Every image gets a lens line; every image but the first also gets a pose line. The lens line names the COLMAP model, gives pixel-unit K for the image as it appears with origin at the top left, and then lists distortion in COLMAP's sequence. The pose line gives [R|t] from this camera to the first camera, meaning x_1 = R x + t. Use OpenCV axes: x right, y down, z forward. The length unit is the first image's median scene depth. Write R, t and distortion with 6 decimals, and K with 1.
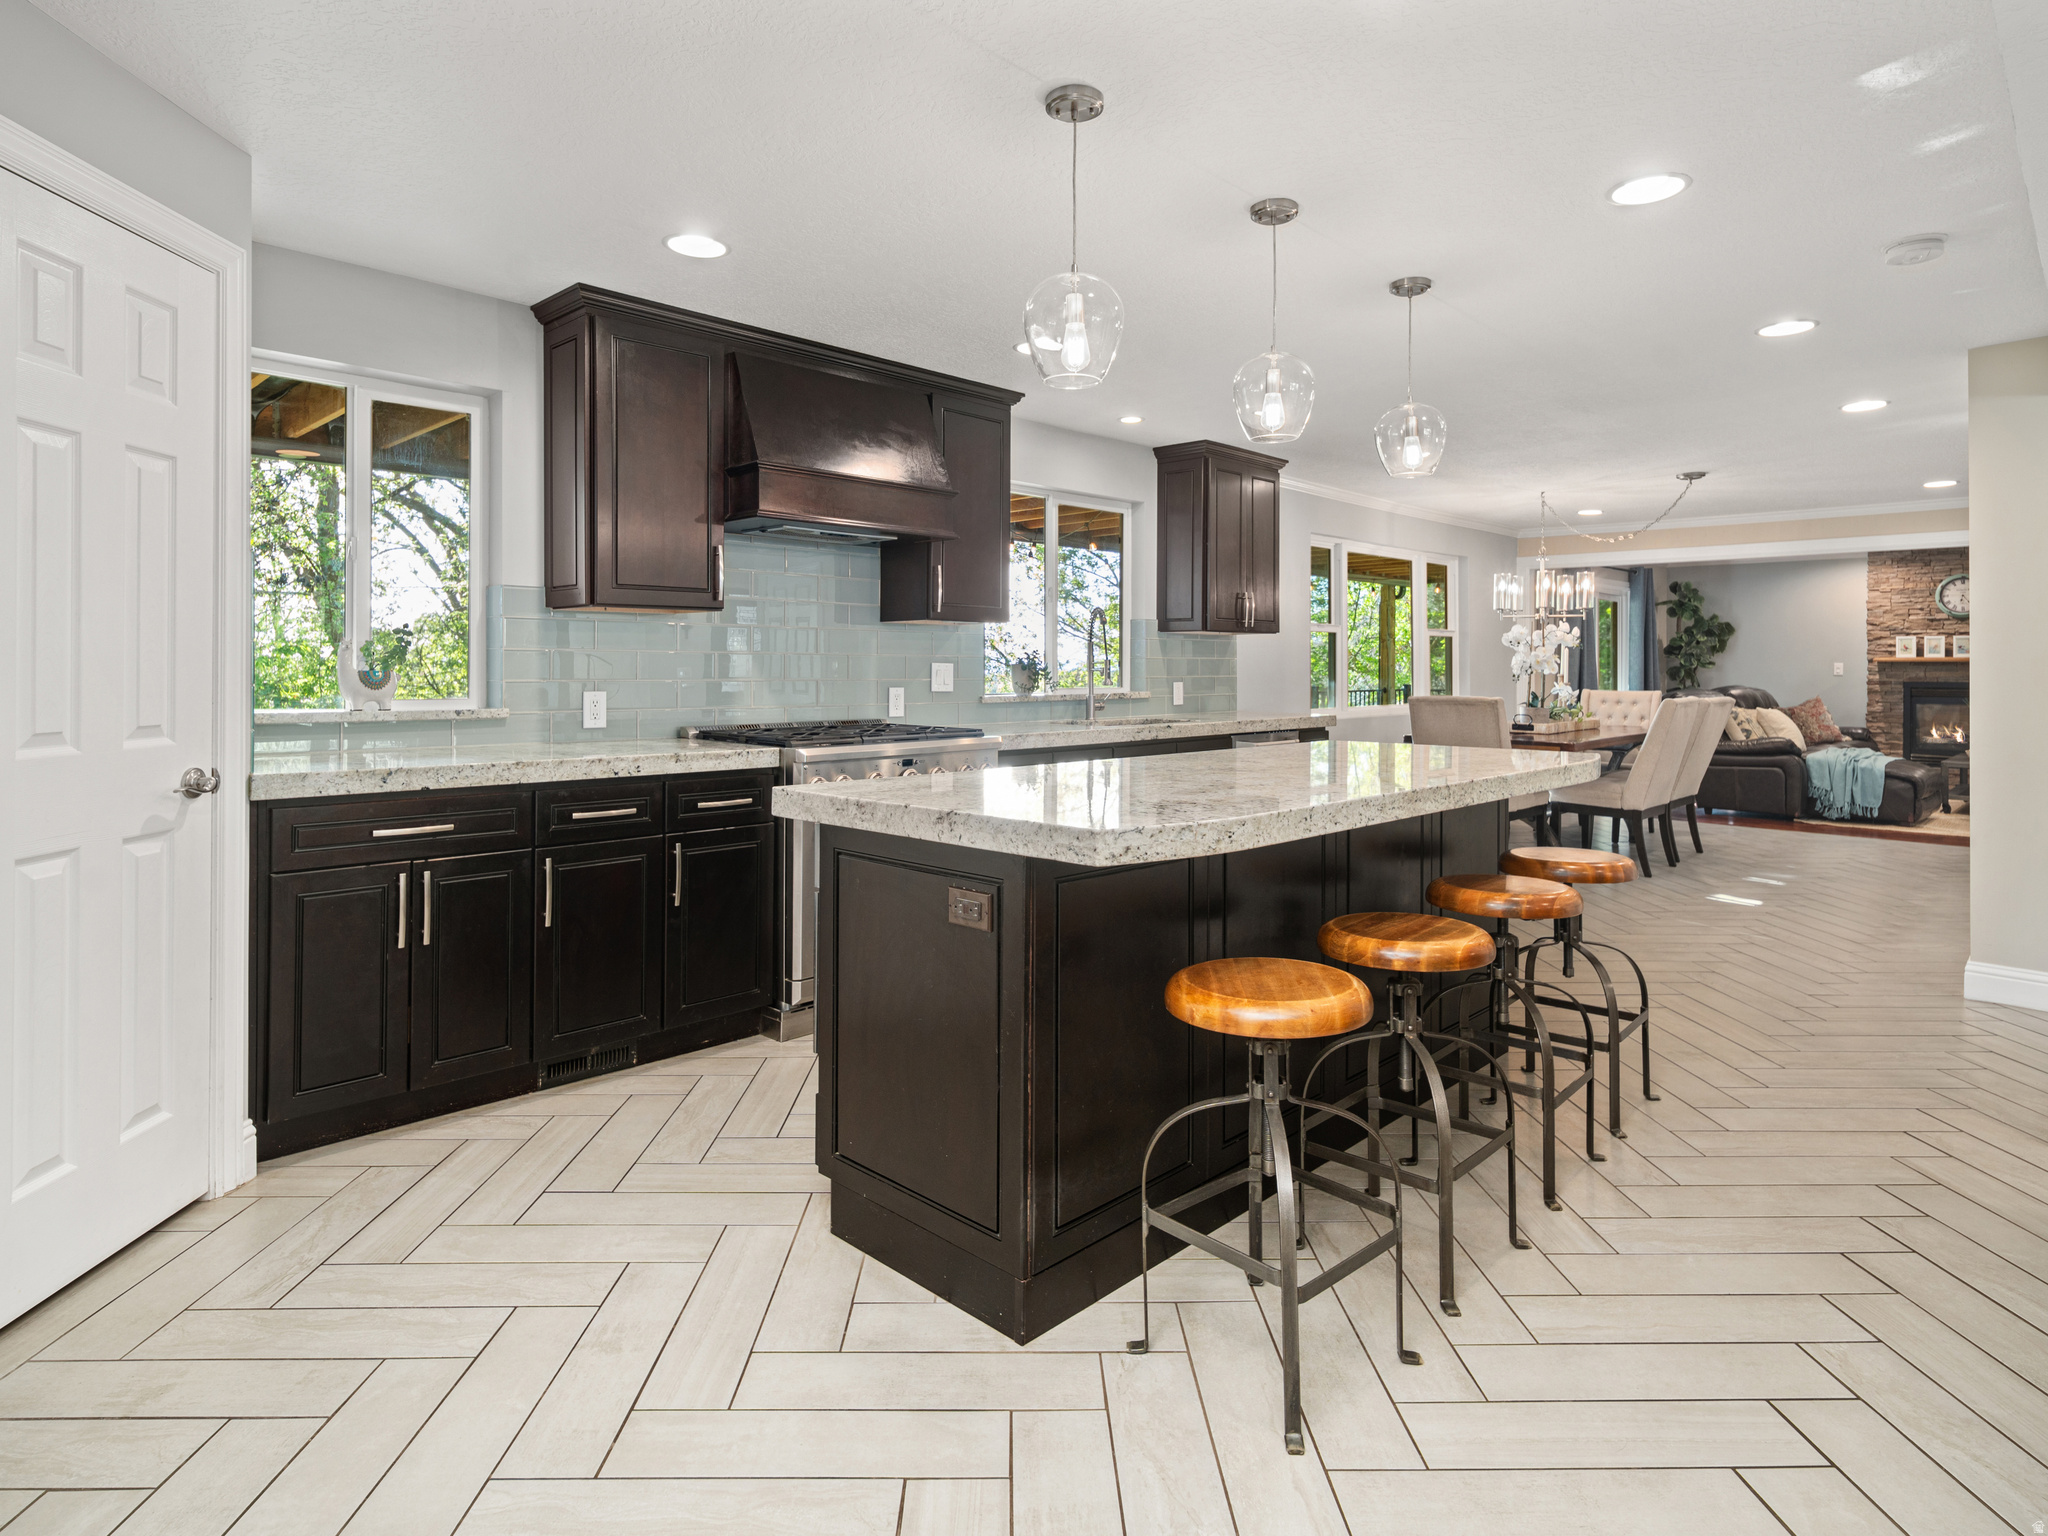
lens RADIAL K [[1127.4, 0, 1031.8], [0, 1127.4, 674.3], [0, 0, 1]] dist [0.003607, 0.001429]
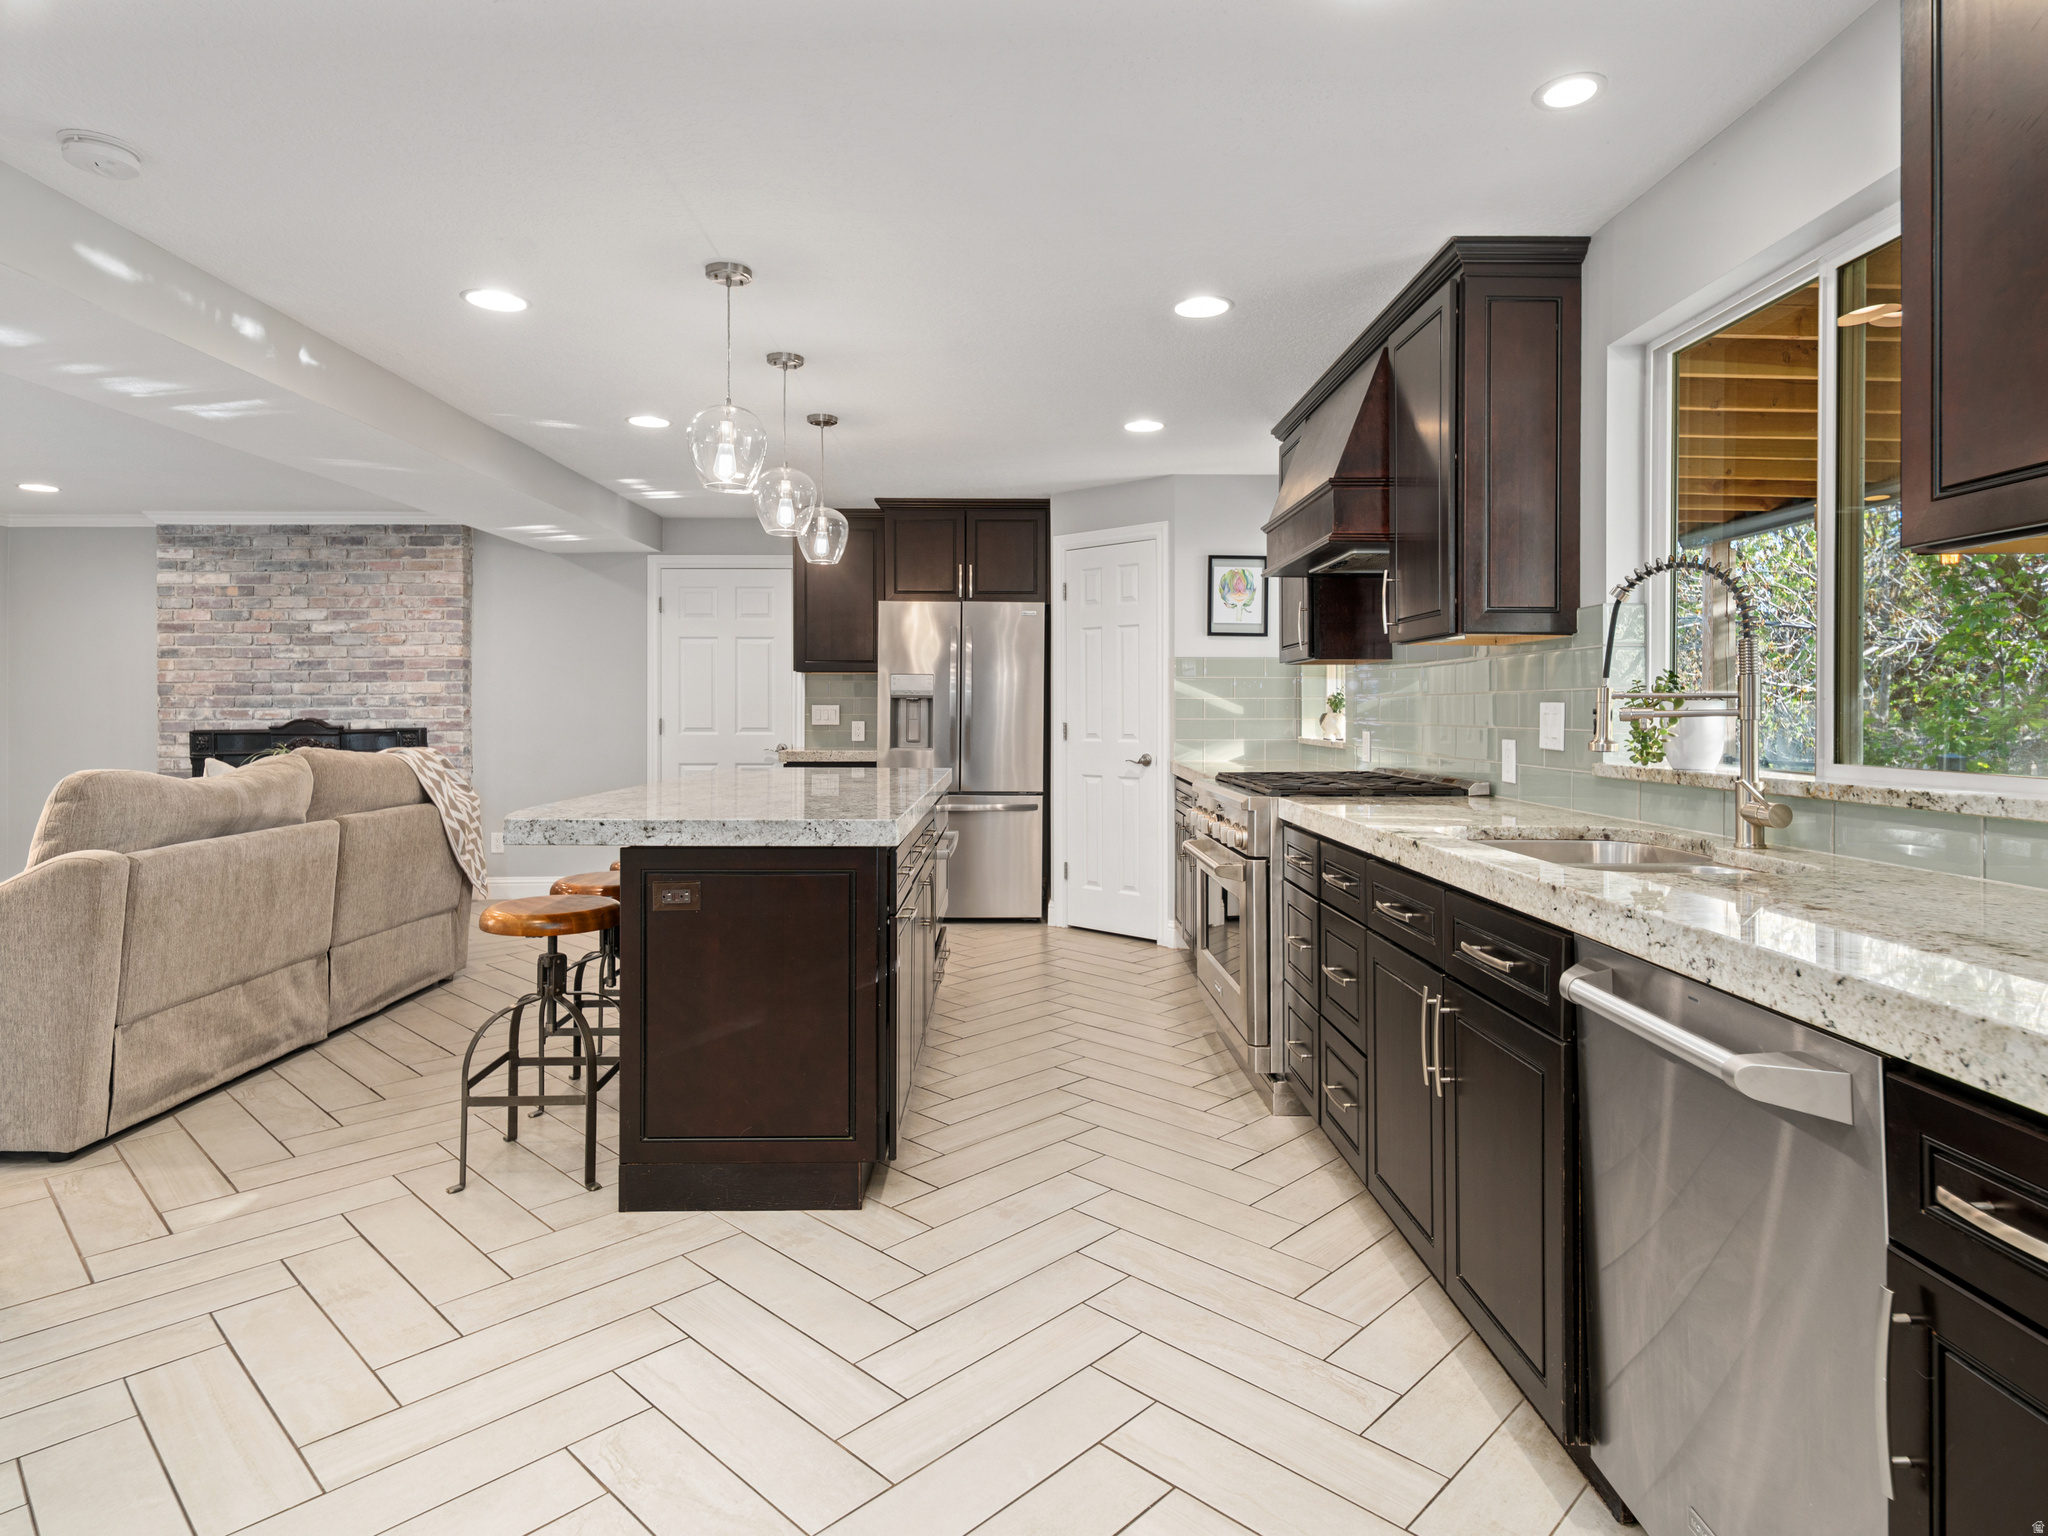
lens RADIAL K [[1152.8, 0, 1045.0], [0, 1152.8, 711.5], [0, 0, 1]] dist [0.003750, 0.000845]
pose [[-0.702421, -0.004877, -0.711745, 0.666490], [-0.008710, 0.999961, 0.001744, -0.004614], [0.711709, 0.007424, -0.702435, 1.523260]]
